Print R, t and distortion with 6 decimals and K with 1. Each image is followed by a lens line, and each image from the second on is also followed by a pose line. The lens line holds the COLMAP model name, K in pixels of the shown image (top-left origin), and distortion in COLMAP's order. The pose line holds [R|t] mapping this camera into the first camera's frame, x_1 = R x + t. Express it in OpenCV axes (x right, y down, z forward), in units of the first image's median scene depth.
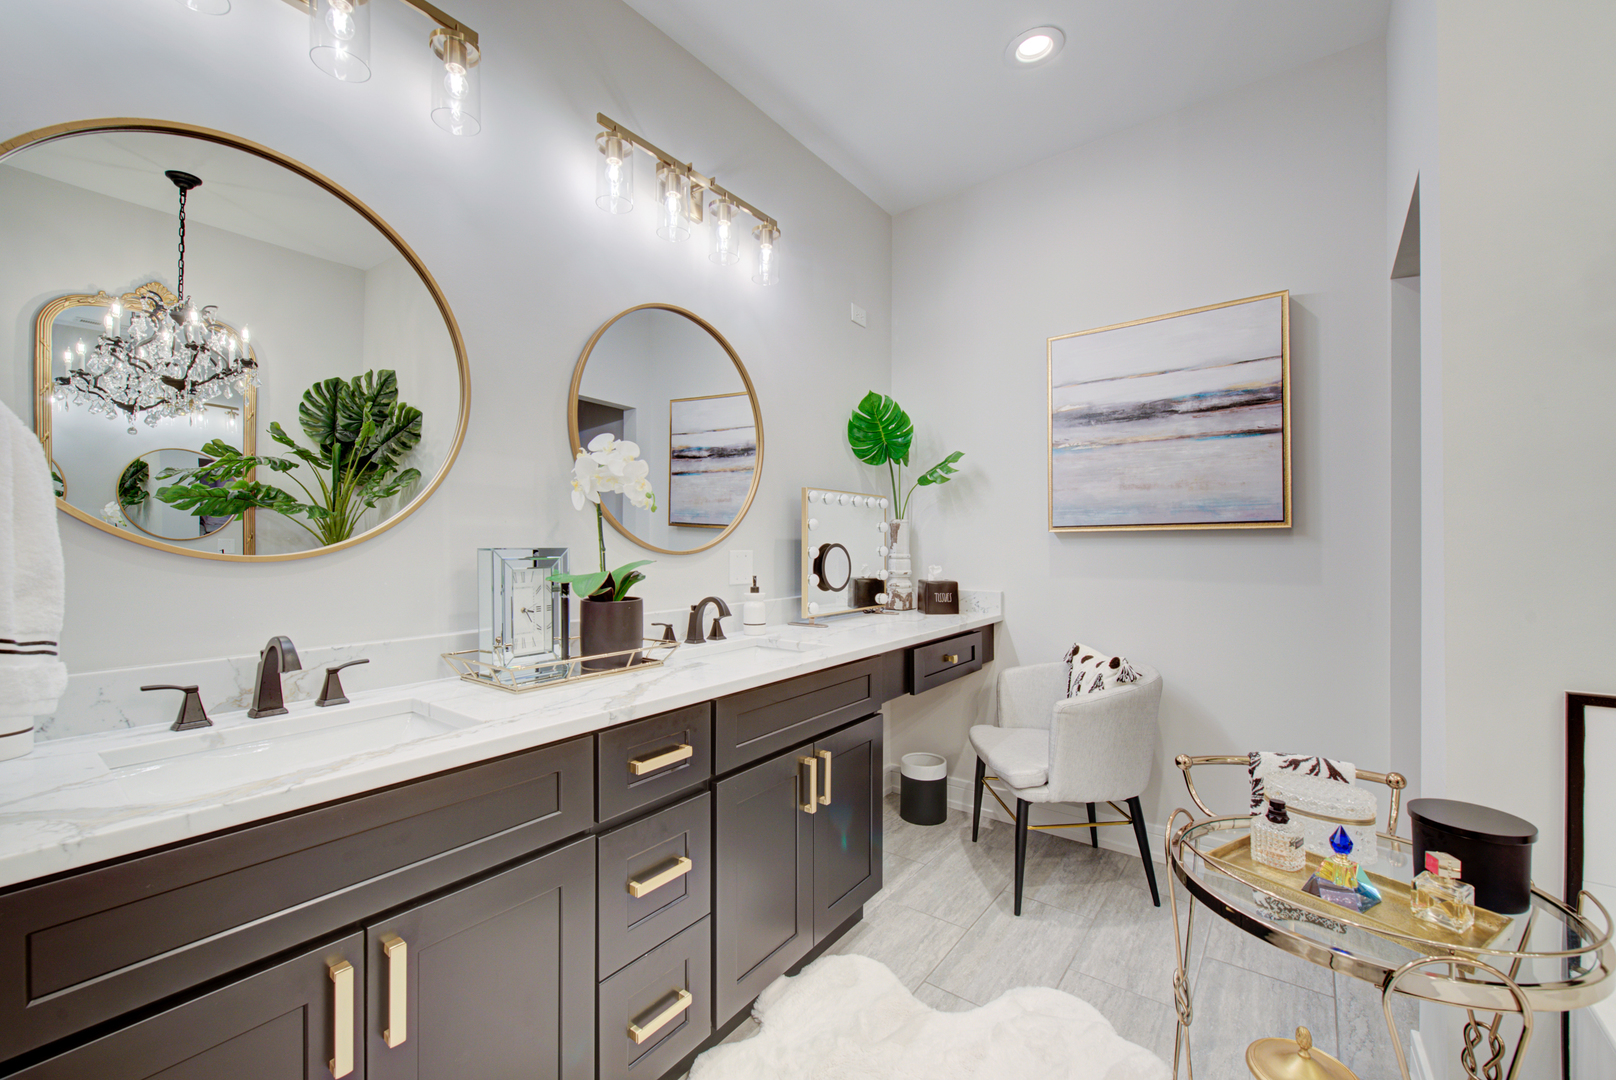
lens RADIAL K [[655.7, 0, 804.4], [0, 655.7, 544.7], [0, 0, 1]] dist [0.006742, -0.002959]
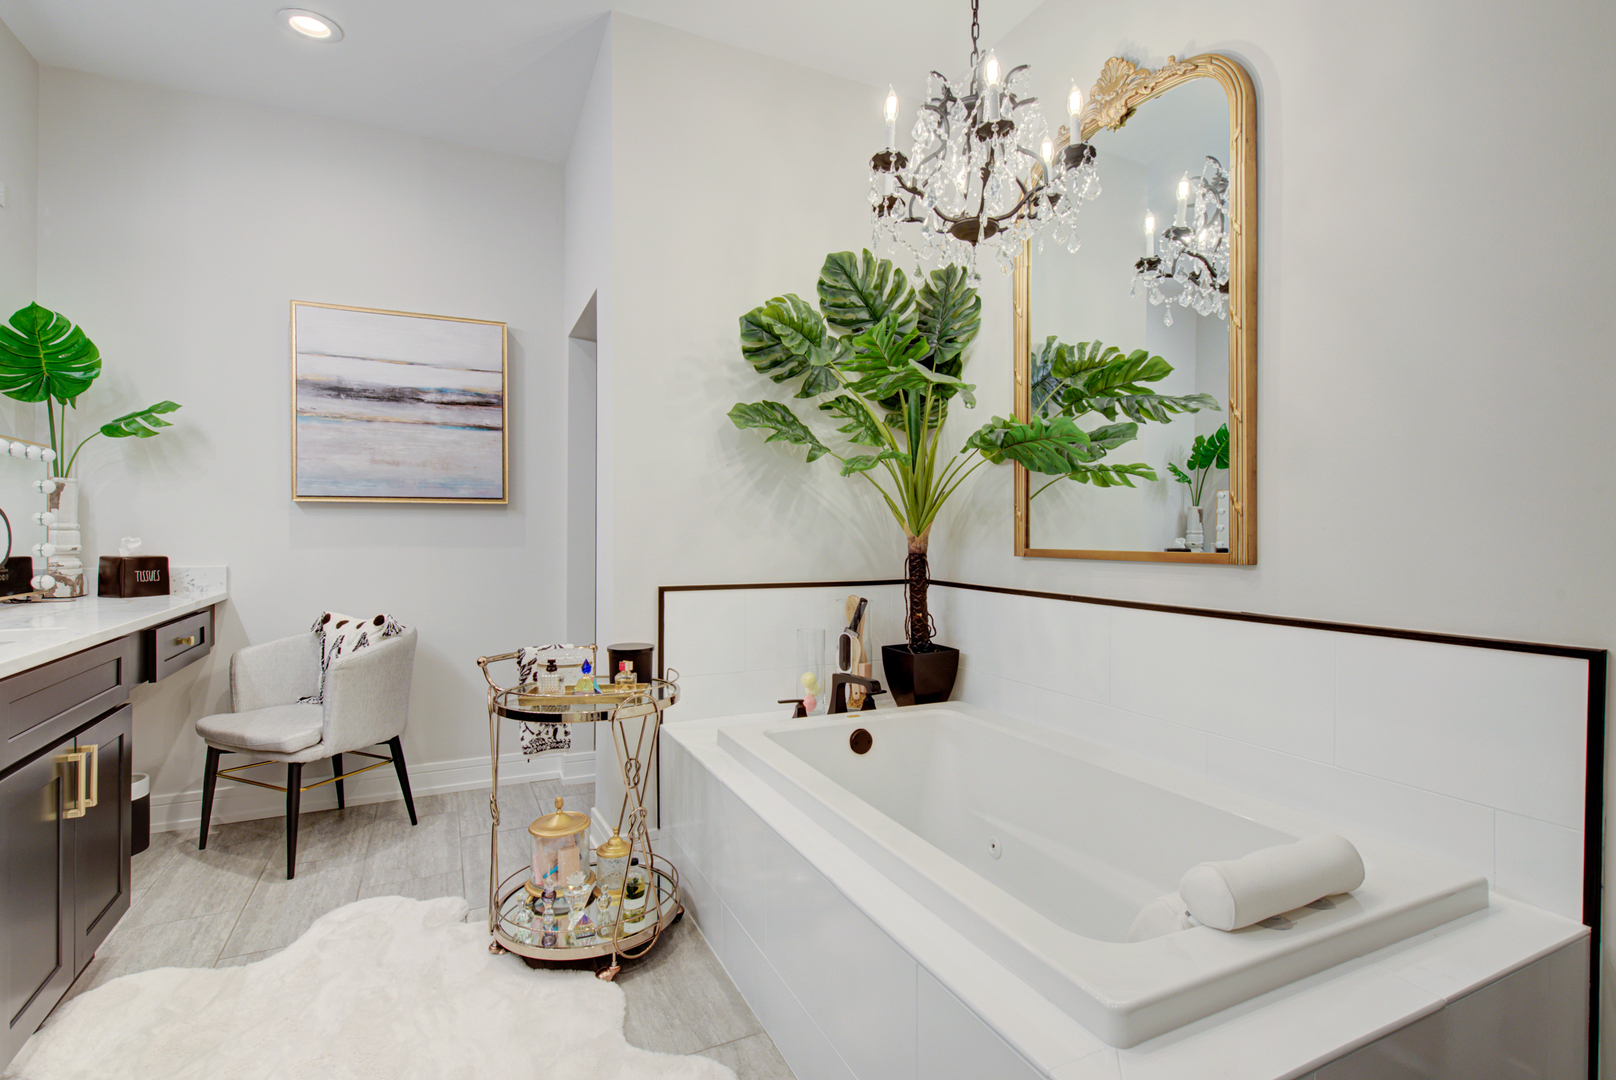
lens RADIAL K [[757.2, 0, 806.3], [0, 757.2, 536.4], [0, 0, 1]] dist [0.006506, -0.001927]
pose [[0.450200, -0.002195, 0.892925, -0.337163], [-0.003791, 0.999983, 0.004369, 0.029652], [-0.892920, -0.005352, 0.450184, -0.212692]]
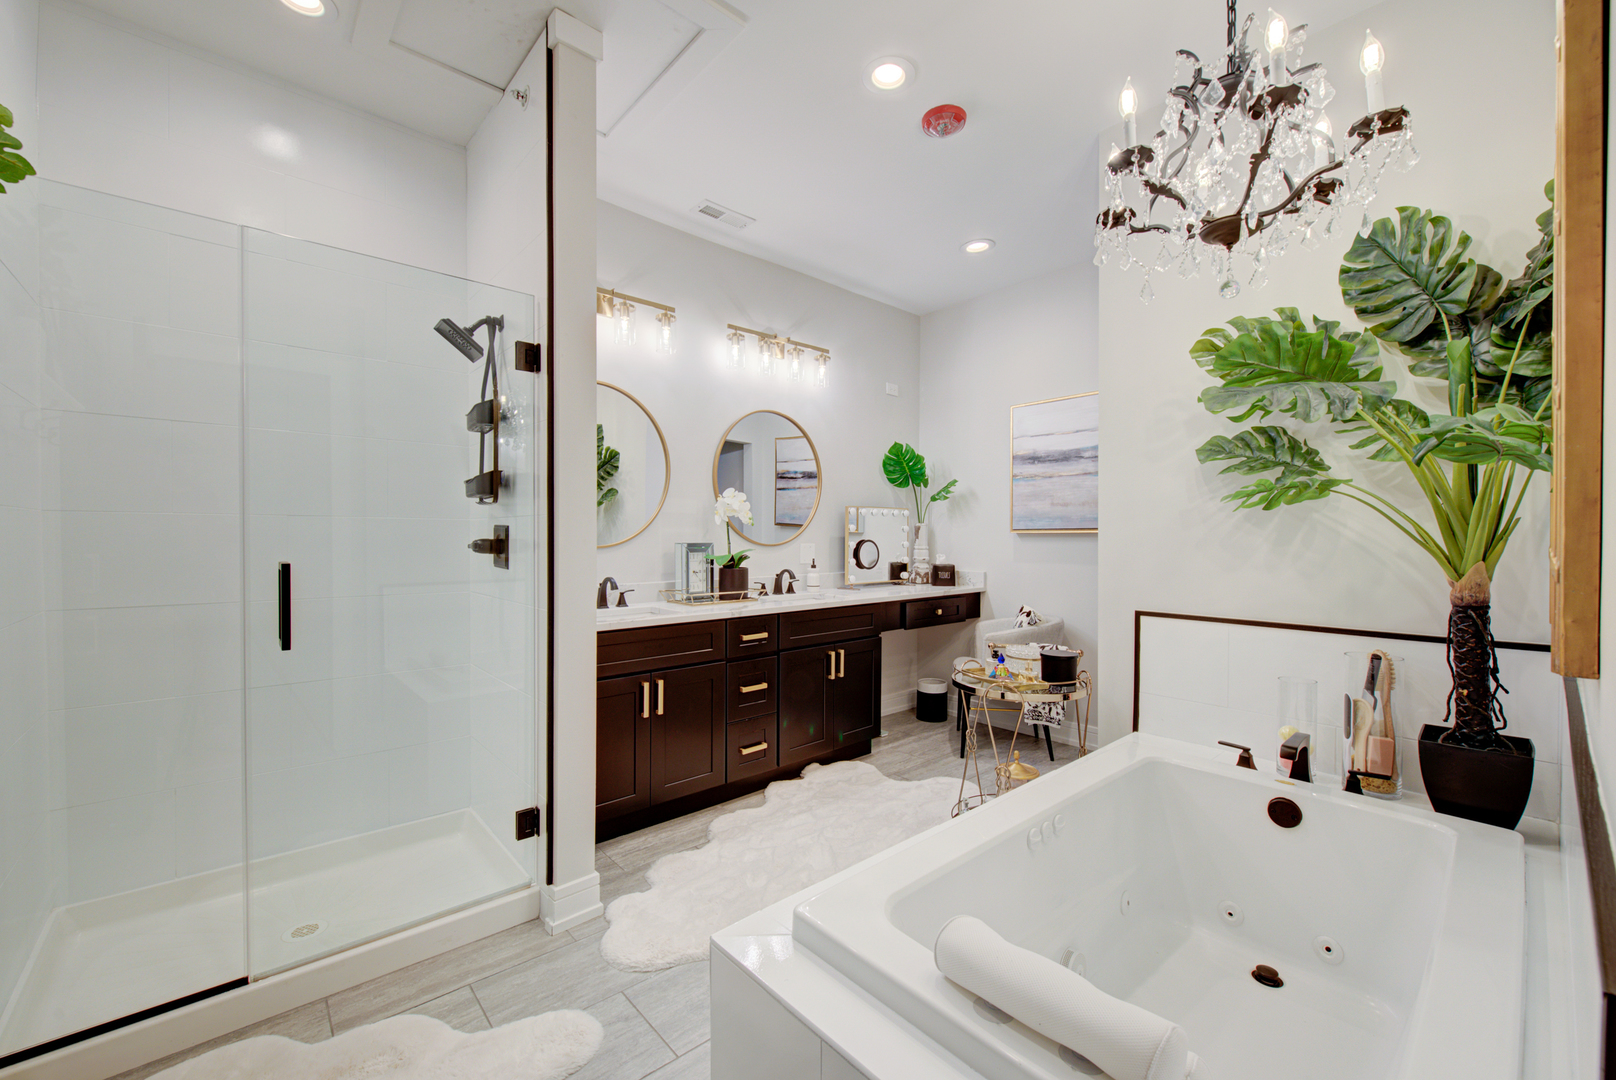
lens RADIAL K [[655.7, 0, 805.2], [0, 655.7, 548.3], [0, 0, 1]] dist [0.006742, -0.002959]
pose [[0.982226, 0.008472, -0.187511, 0.224609], [-0.004629, 0.999770, 0.020926, -0.015530], [0.187645, -0.019686, 0.982040, -0.701719]]
